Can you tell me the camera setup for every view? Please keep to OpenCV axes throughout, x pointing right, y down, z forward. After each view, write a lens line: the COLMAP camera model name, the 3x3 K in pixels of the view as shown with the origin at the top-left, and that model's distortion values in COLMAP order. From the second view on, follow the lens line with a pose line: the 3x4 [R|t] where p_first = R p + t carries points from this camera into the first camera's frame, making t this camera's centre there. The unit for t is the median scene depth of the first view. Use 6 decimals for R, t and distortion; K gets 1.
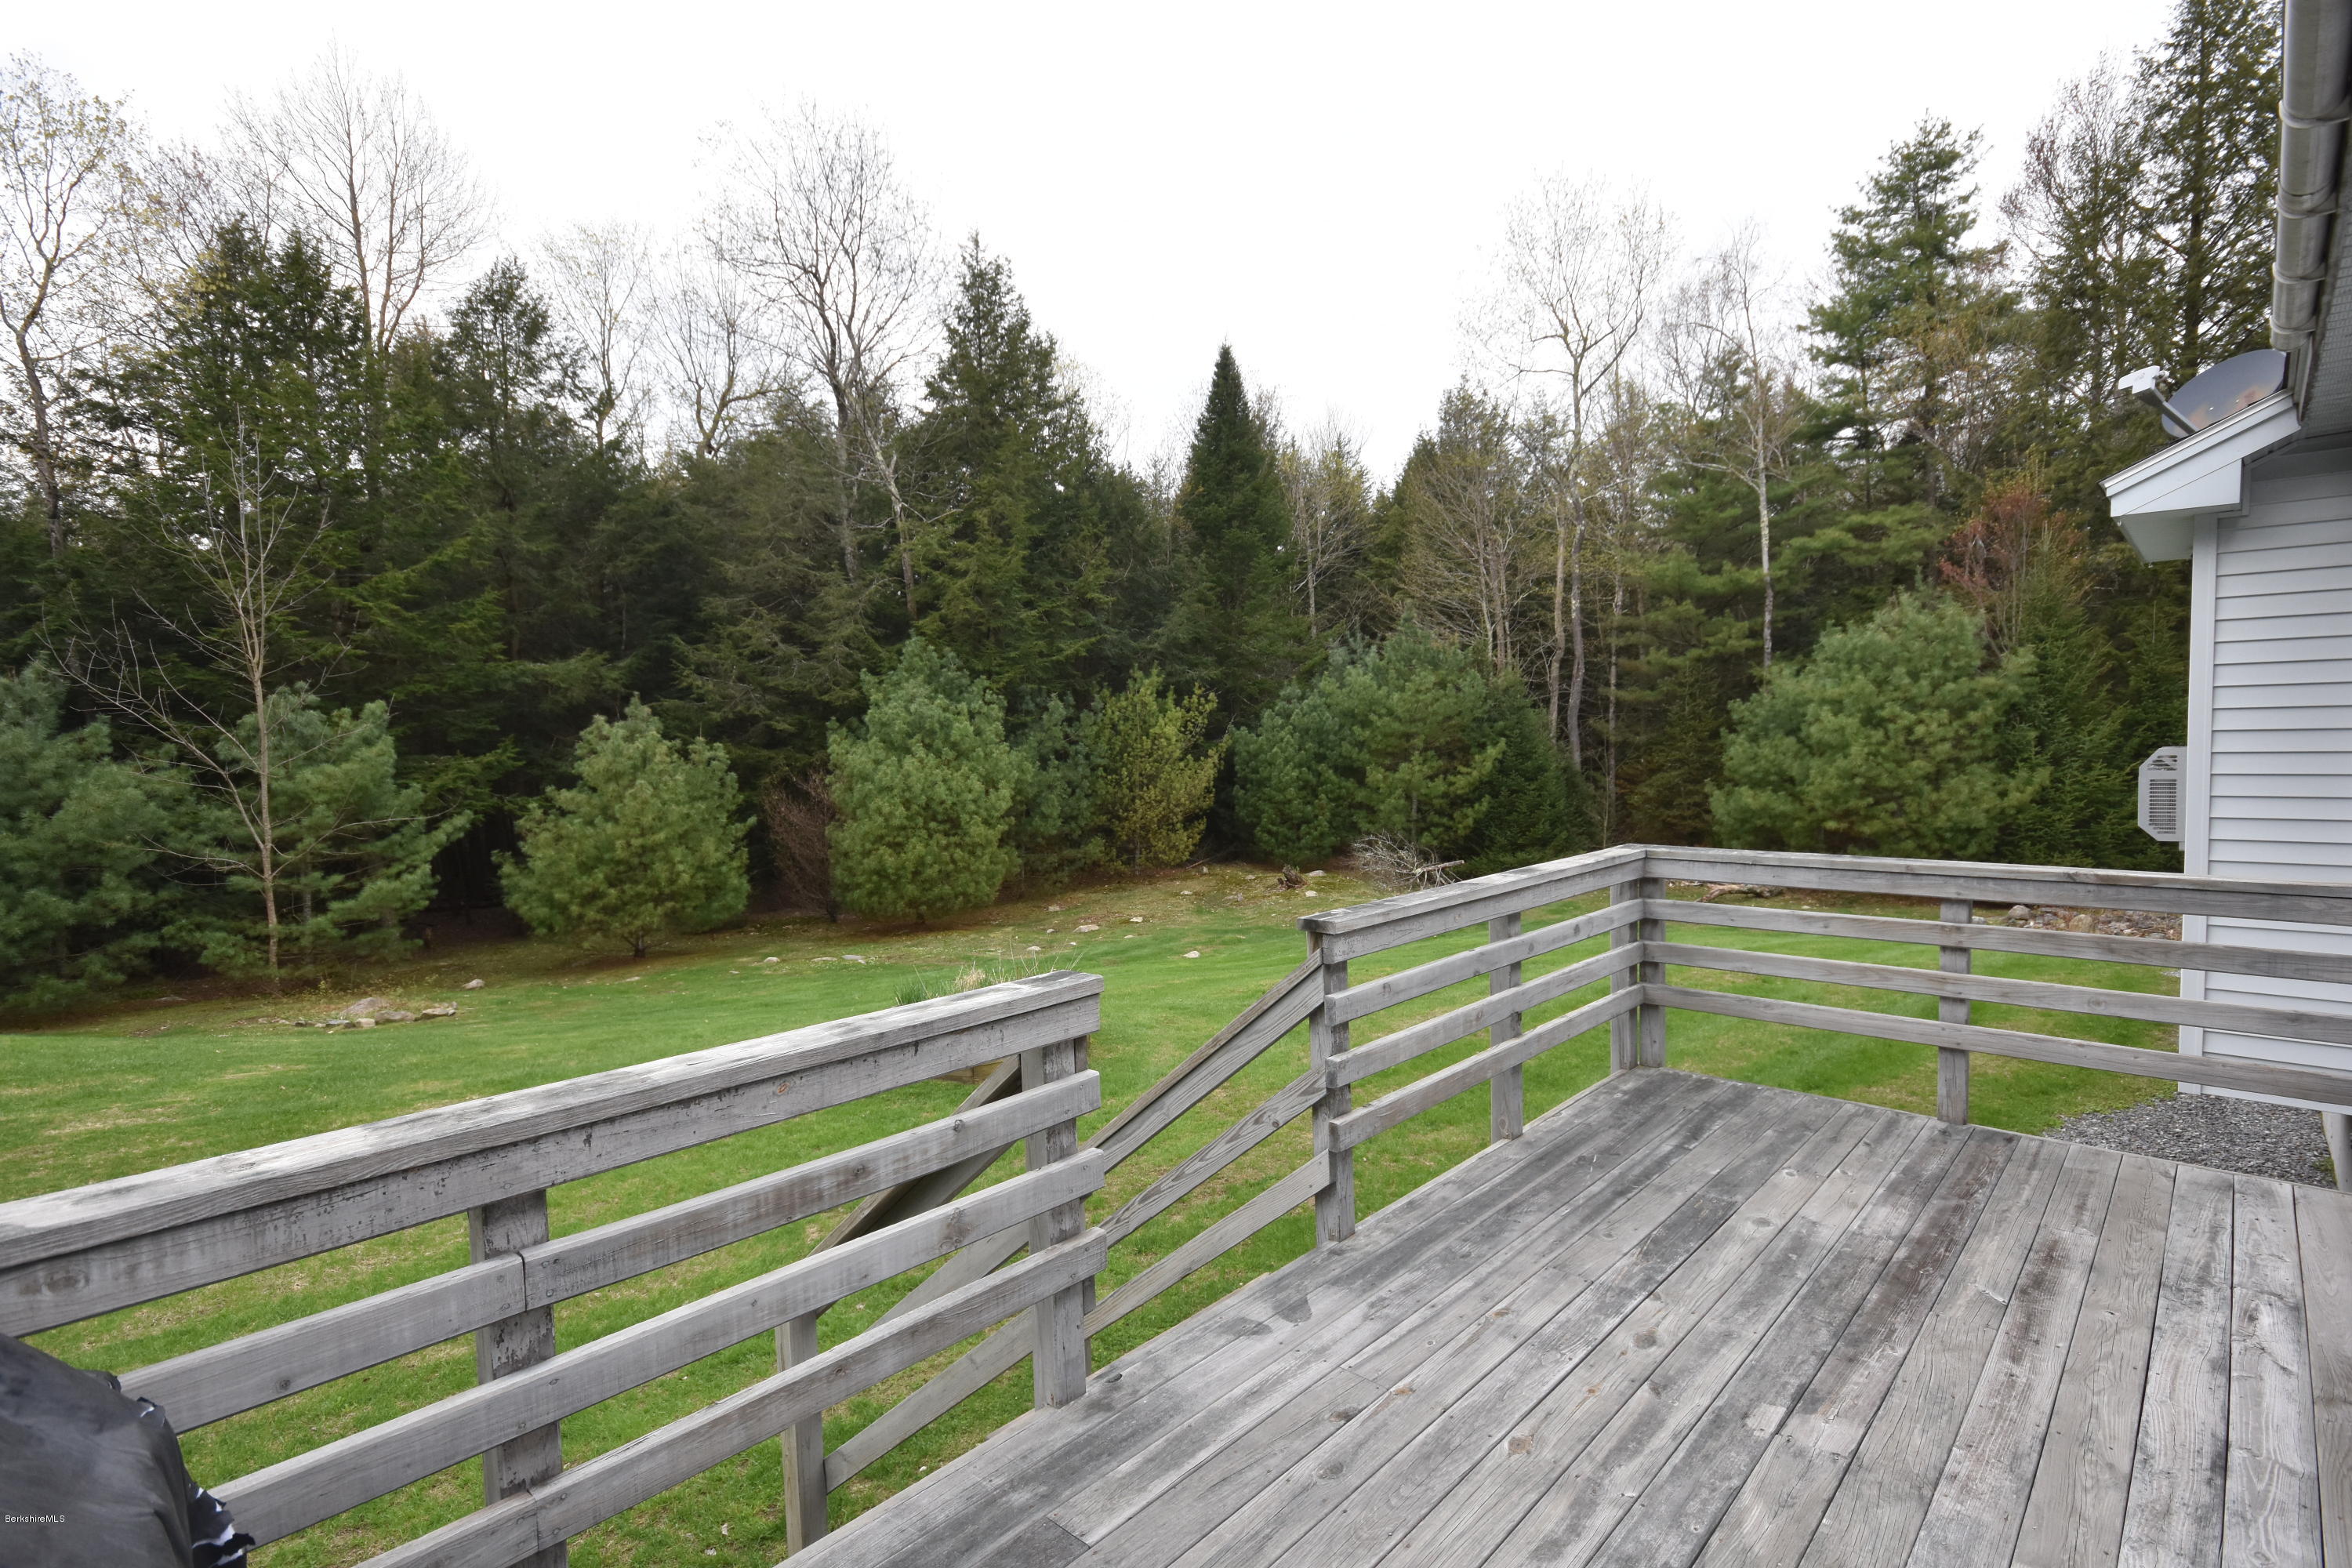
lens RADIAL K [[1170.3, 0, 1208.7], [0, 1170.3, 811.4], [0, 0, 1]] dist [0.002774, 0.000926]
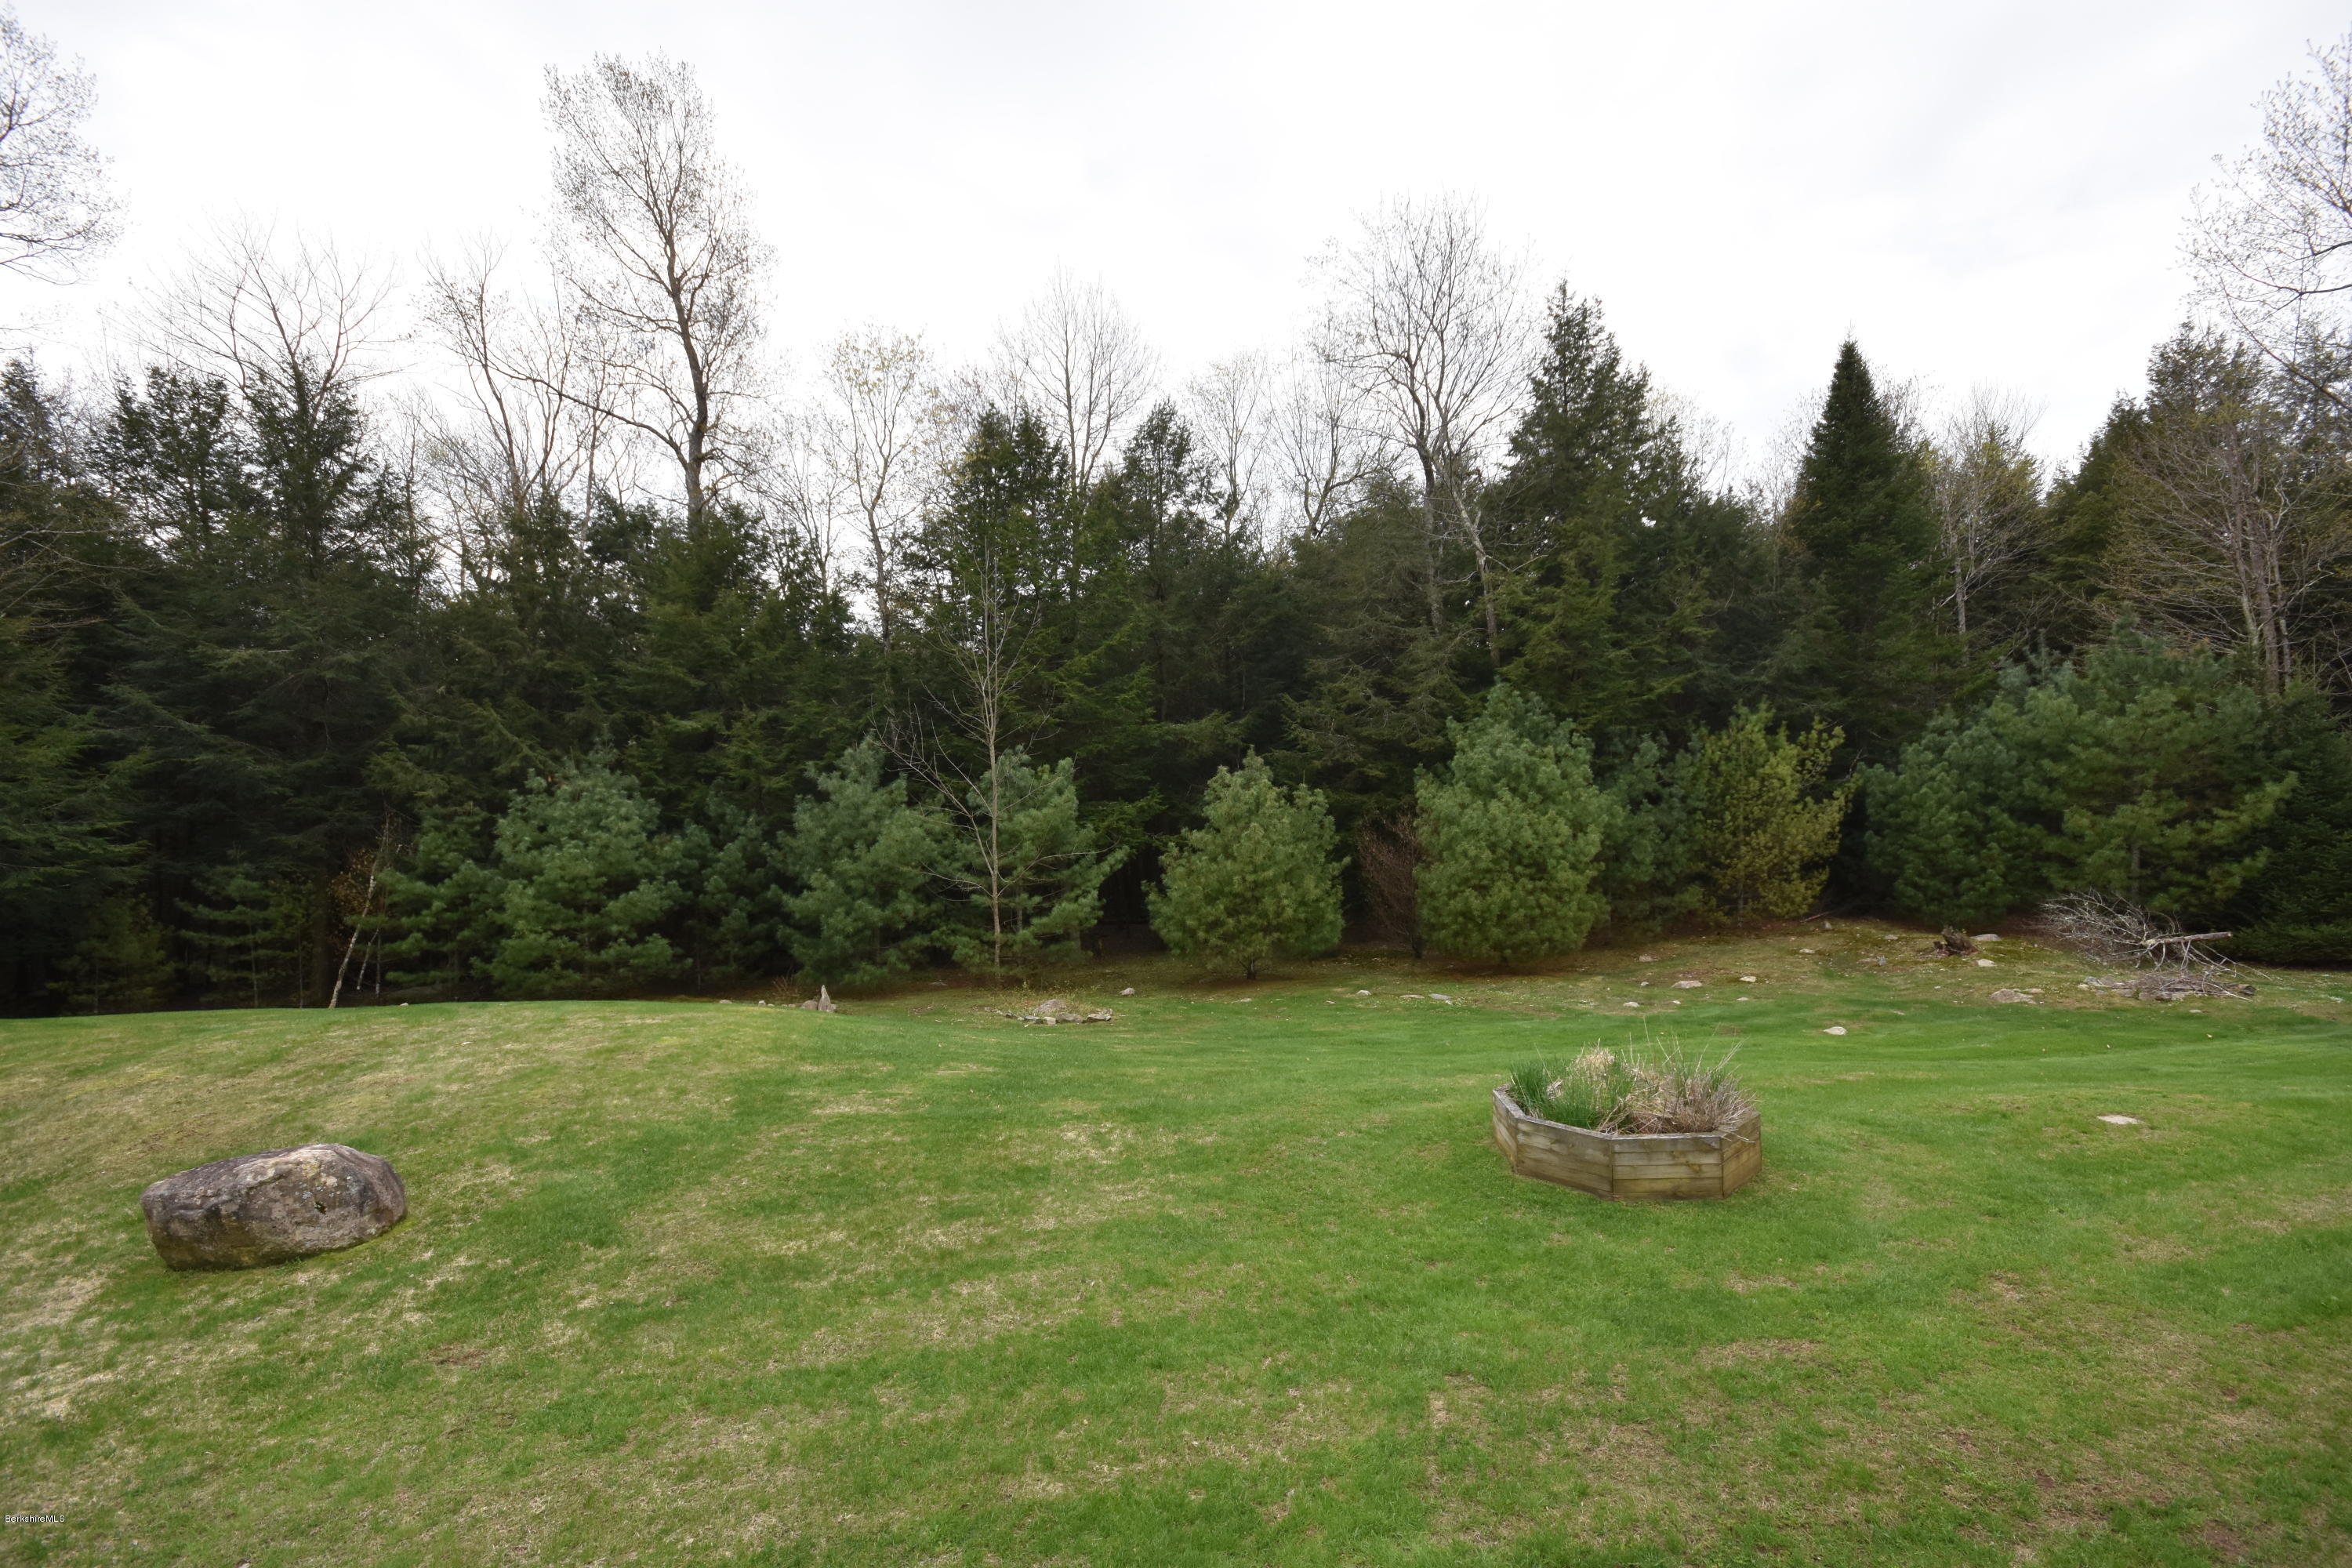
lens RADIAL K [[1067.9, 0, 1157.2], [0, 1067.9, 790.2], [0, 0, 1]] dist [0.023530, -0.000146]
pose [[0.855992, -0.009865, -0.516895, -0.030870], [-0.018785, 0.998564, -0.050165, -0.004395], [0.516647, 0.052651, 0.854578, 0.066095]]
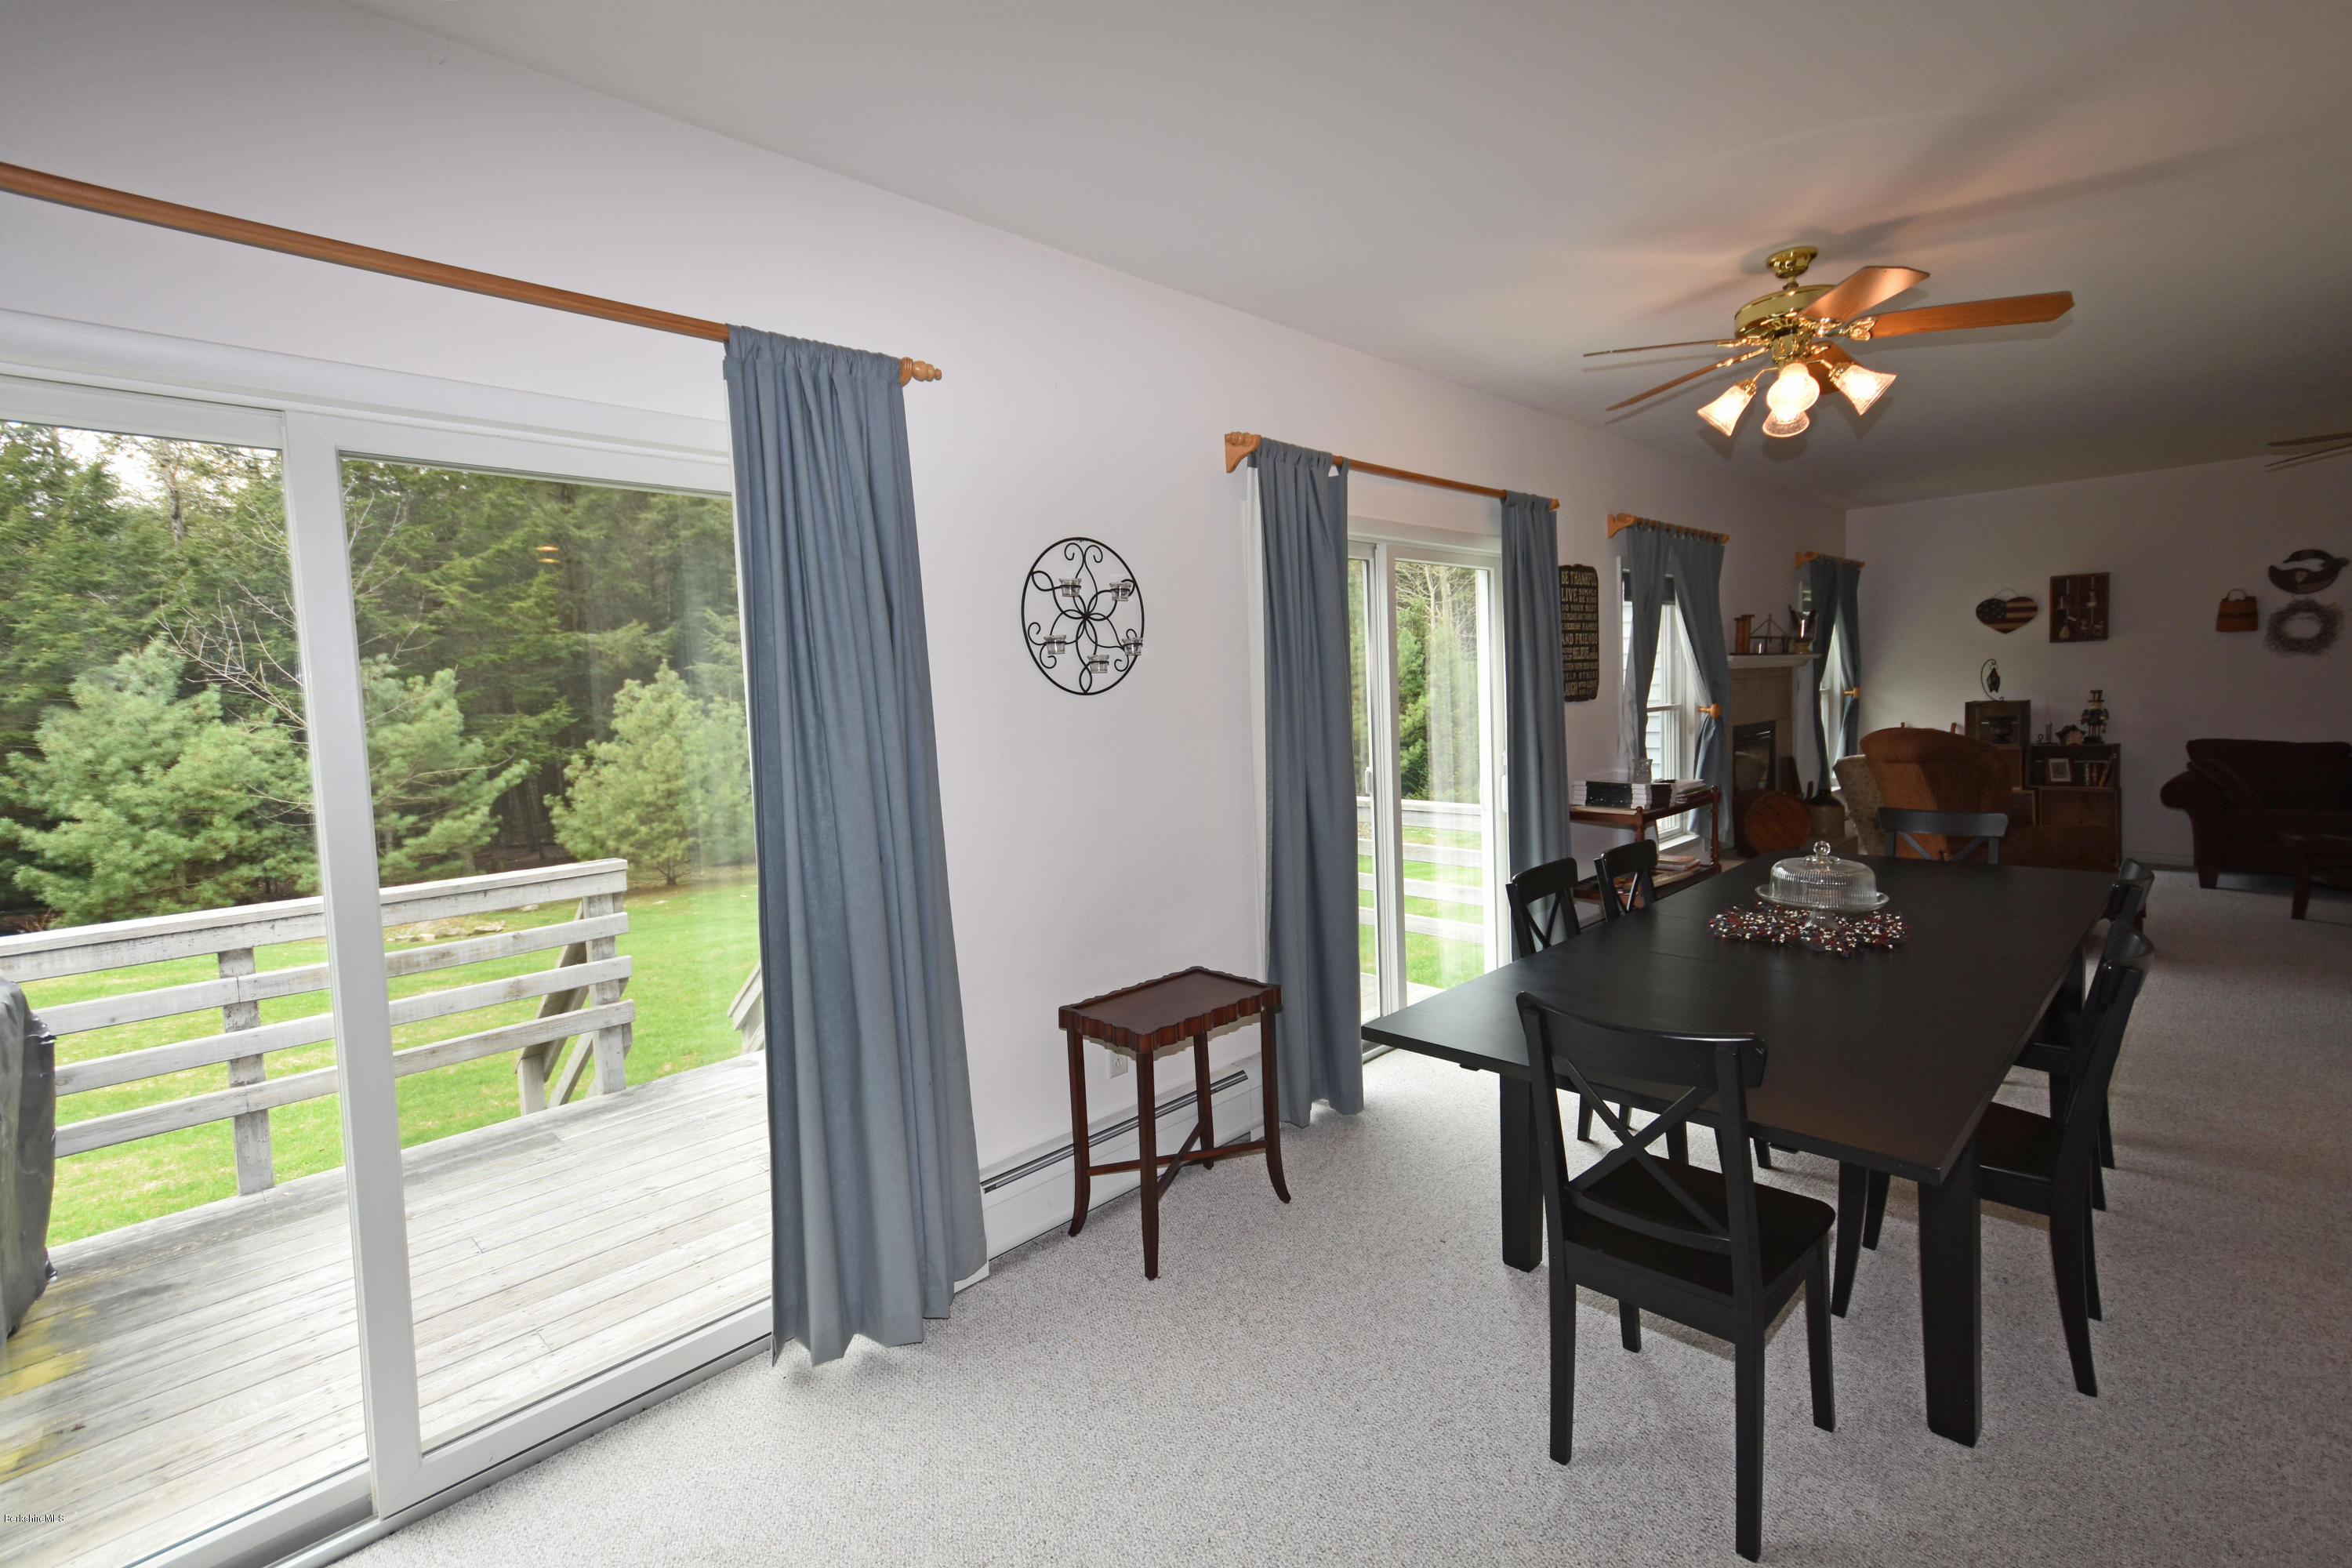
lens RADIAL K [[1084.1, 0, 1172.2], [0, 1084.1, 752.9], [0, 0, 1]] dist [0.043899, 0.000016]
pose [[0.998012, -0.007381, -0.062589, 0.089241], [0.007264, 0.999971, -0.002084, -0.002032], [0.062602, 0.001625, 0.998037, -0.068236]]
